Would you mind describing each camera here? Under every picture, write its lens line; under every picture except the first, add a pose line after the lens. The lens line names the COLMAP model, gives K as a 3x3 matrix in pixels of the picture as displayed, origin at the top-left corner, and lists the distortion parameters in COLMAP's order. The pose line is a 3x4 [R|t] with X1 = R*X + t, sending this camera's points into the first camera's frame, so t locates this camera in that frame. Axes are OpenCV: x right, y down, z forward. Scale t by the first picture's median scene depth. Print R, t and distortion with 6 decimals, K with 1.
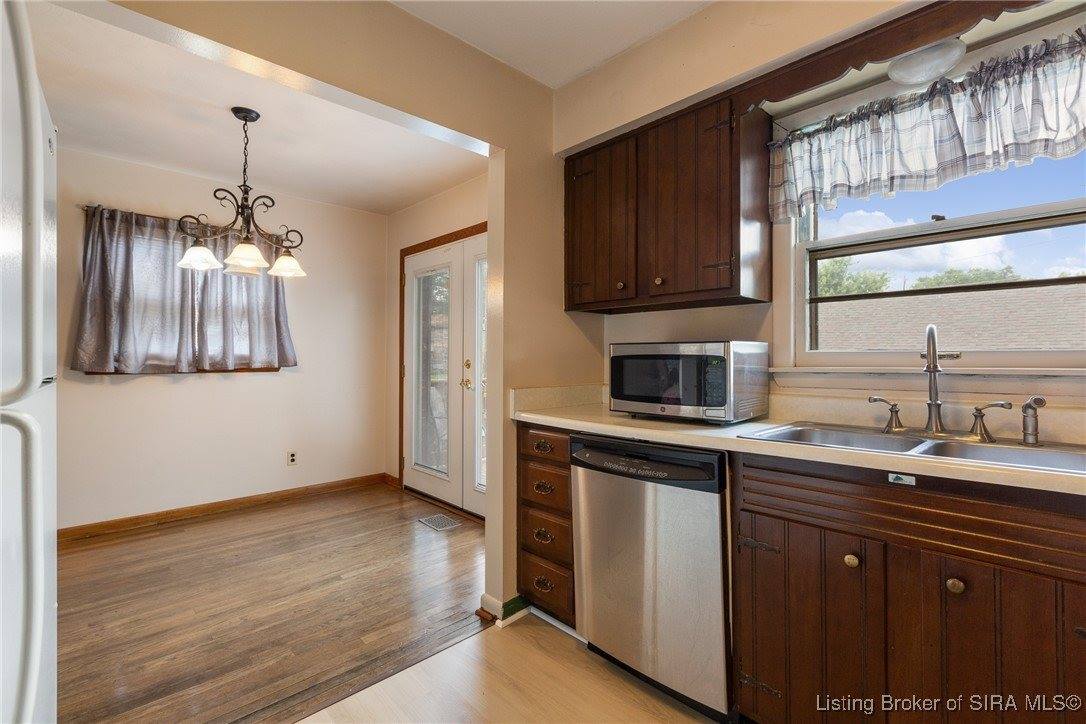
lens RADIAL K [[486.6, 0, 546.9], [0, 486.6, 355.8], [0, 0, 1]] dist [-0.000376, 0.000047]
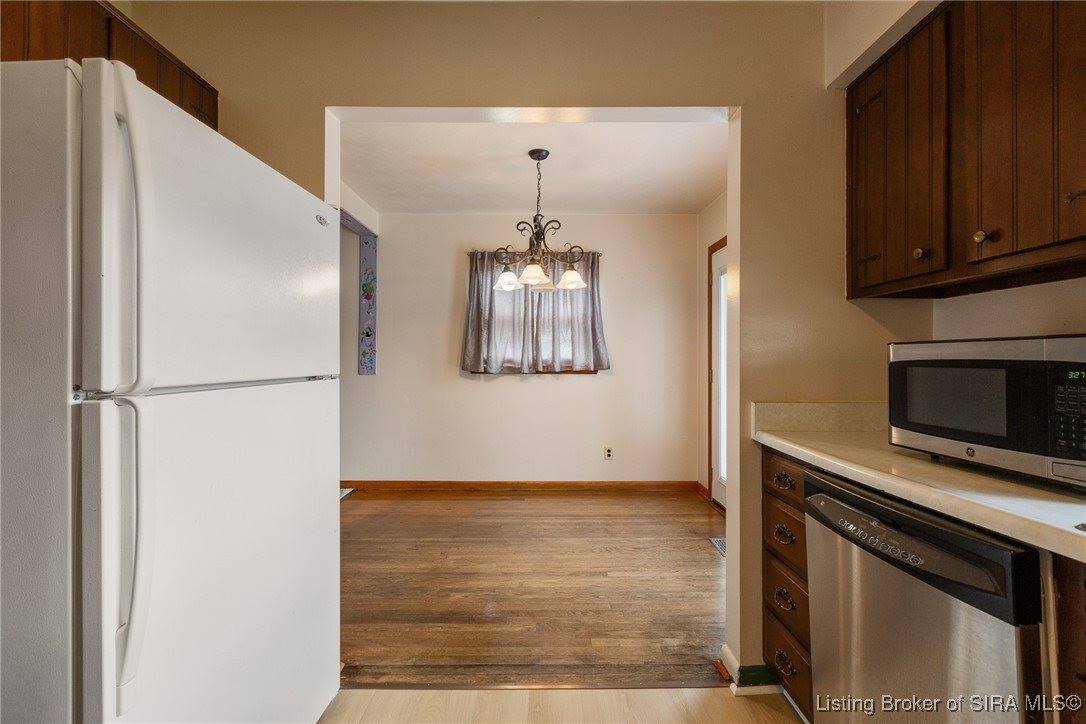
lens RADIAL K [[490.2, 0, 540.1], [0, 490.2, 358.9], [0, 0, 1]] dist [0.000164, 0.000152]
pose [[0.721706, -0.000269, -0.692200, 0.166183], [0.000273, 1.000000, -0.000104, -0.002734], [0.692200, -0.000114, 0.721706, 0.125562]]
